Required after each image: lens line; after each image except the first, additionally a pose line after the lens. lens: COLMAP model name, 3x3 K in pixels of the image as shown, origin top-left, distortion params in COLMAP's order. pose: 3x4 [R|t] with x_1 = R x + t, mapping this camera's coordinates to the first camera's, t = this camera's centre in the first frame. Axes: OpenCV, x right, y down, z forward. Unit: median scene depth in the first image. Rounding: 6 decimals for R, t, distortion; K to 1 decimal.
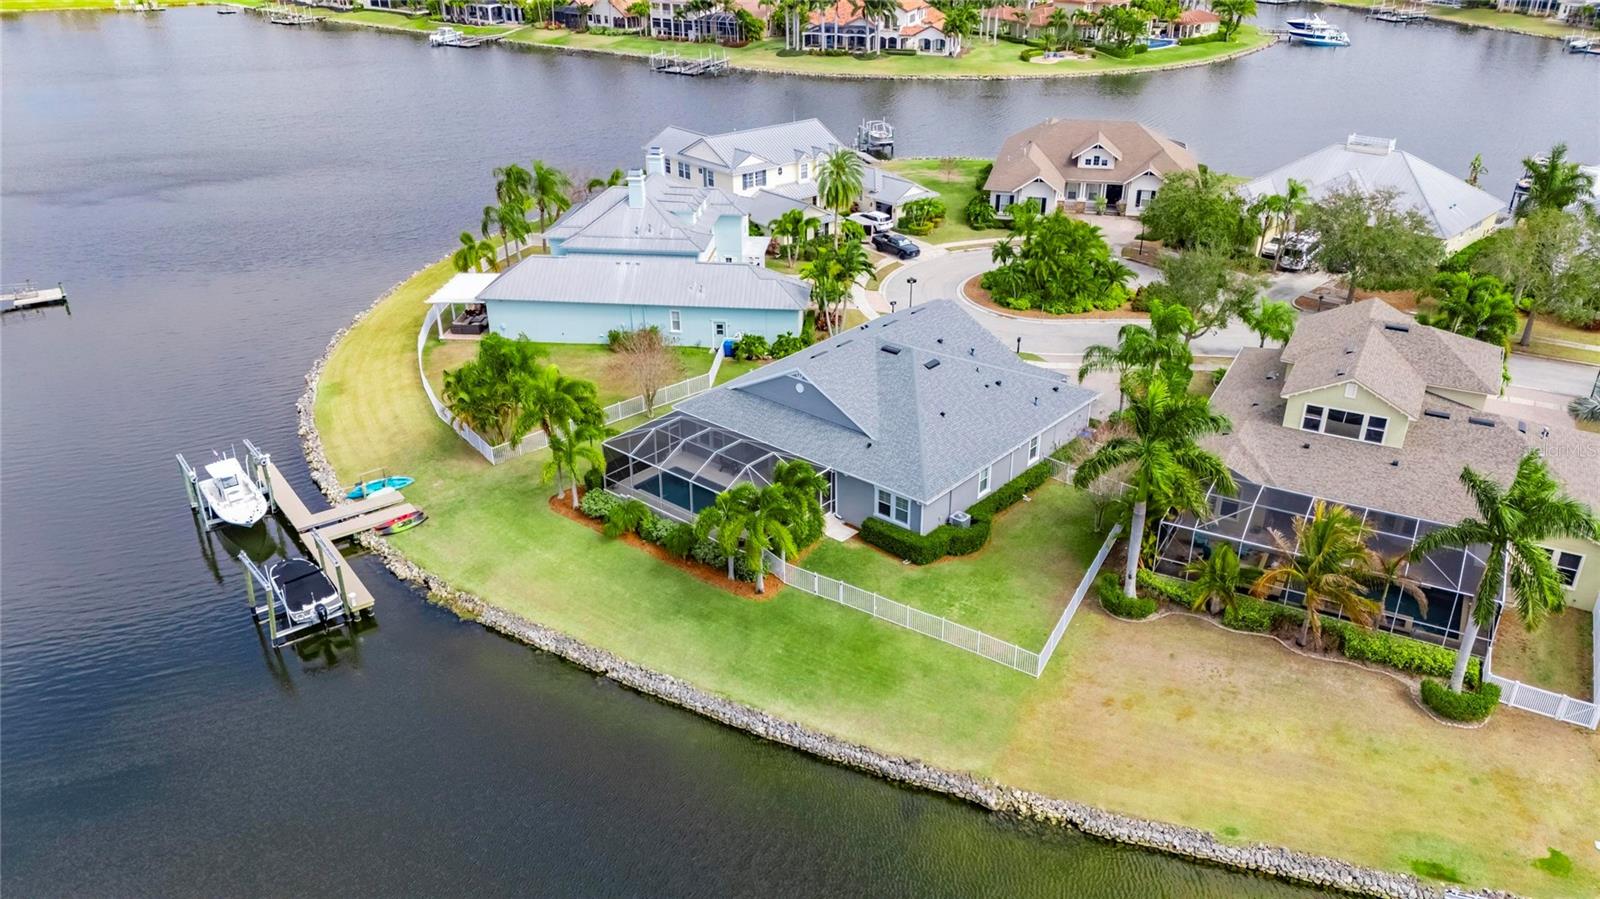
lens RADIAL K [[1179.7, 0, 807.3], [0, 1179.7, 446.5], [0, 0, 1]] dist [0.056349, -0.045927]
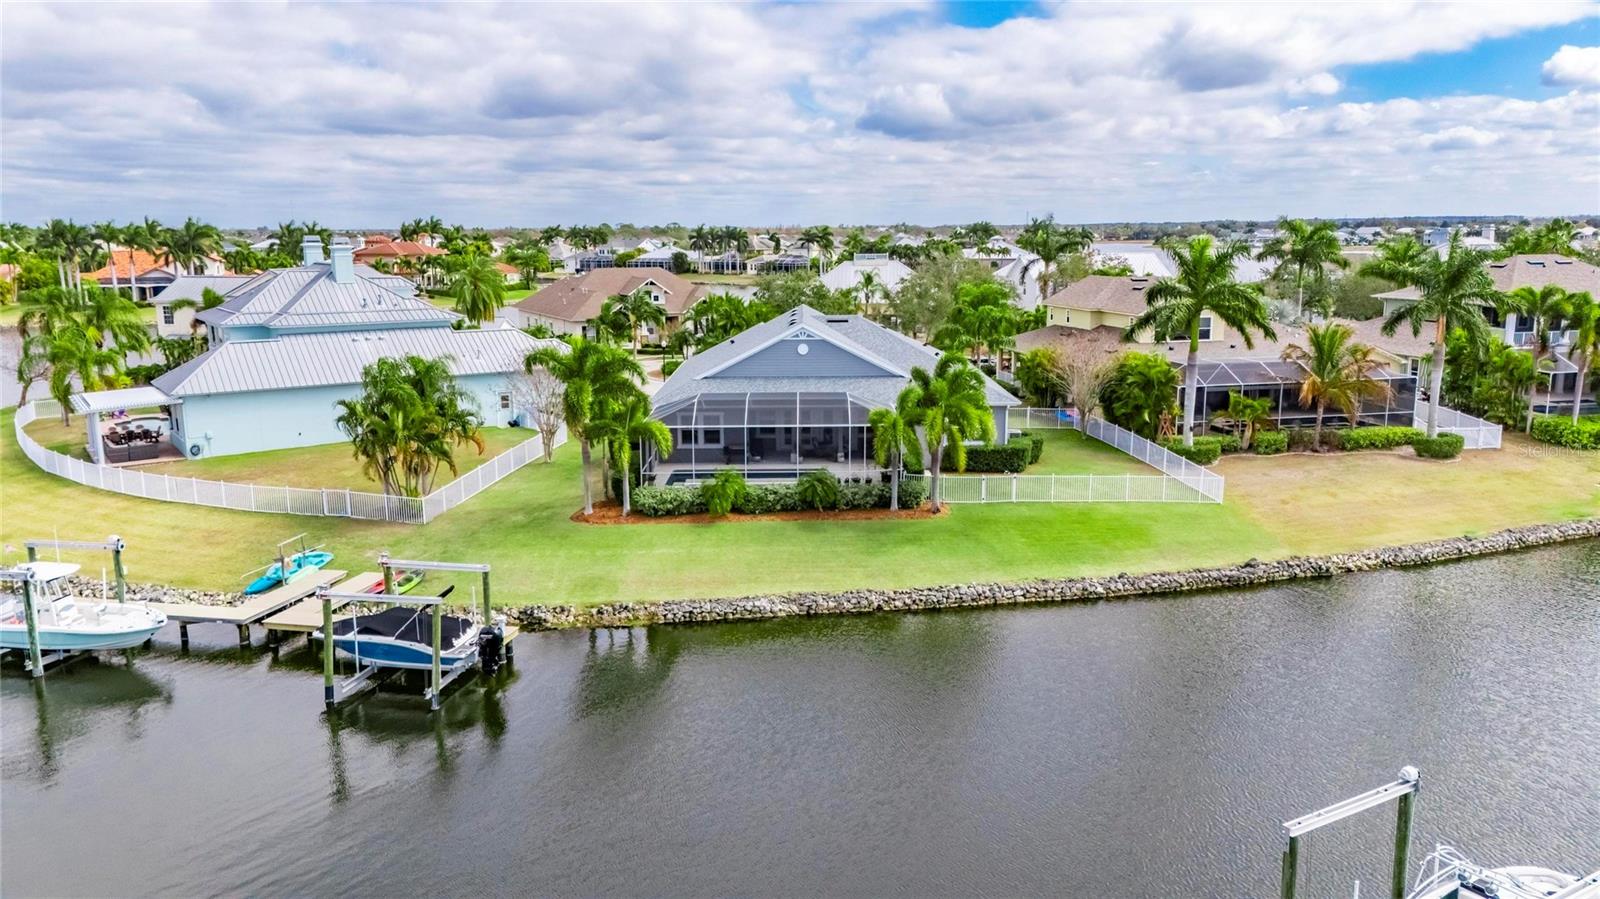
lens RADIAL K [[1173.5, 0, 807.6], [0, 1173.5, 449.8], [0, 0, 1]] dist [0.076446, -0.072400]
pose [[0.756868, -0.121375, 0.642199, -0.464755], [0.291274, 0.942268, -0.165195, 0.136431], [-0.585073, 0.312087, 0.748526, 0.264310]]
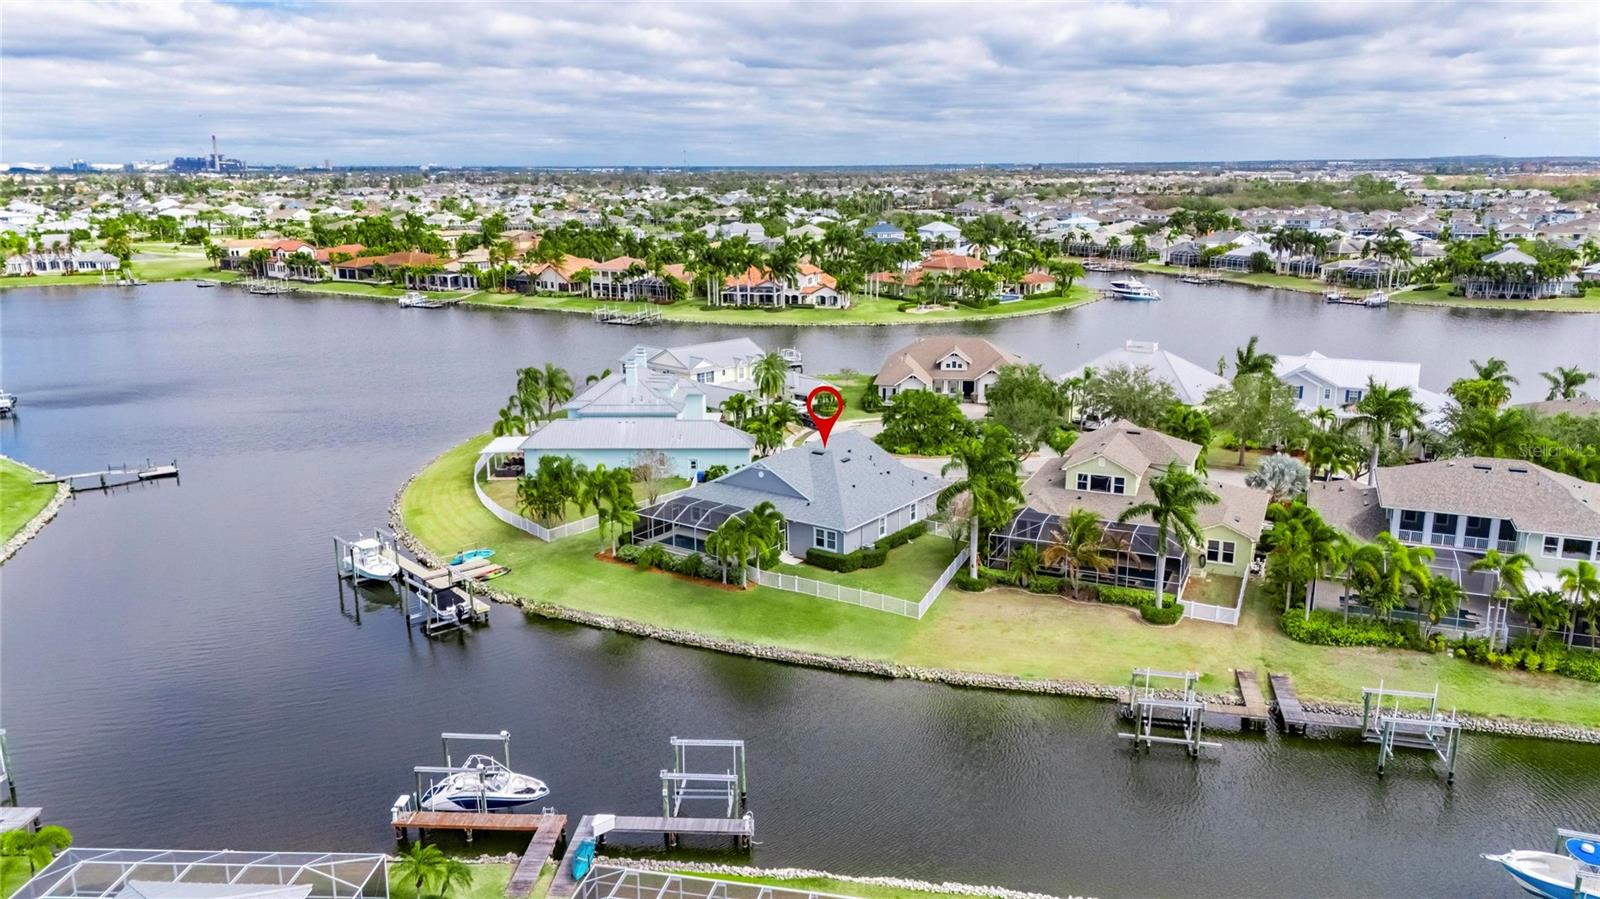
lens RADIAL K [[1173.5, 0, 807.6], [0, 1173.5, 449.8], [0, 0, 1]] dist [0.076446, -0.072400]
pose [[0.996089, -0.021316, 0.085744, -0.059266], [0.039397, 0.975798, -0.215094, 0.194906], [-0.079084, 0.217631, 0.972822, -0.392227]]
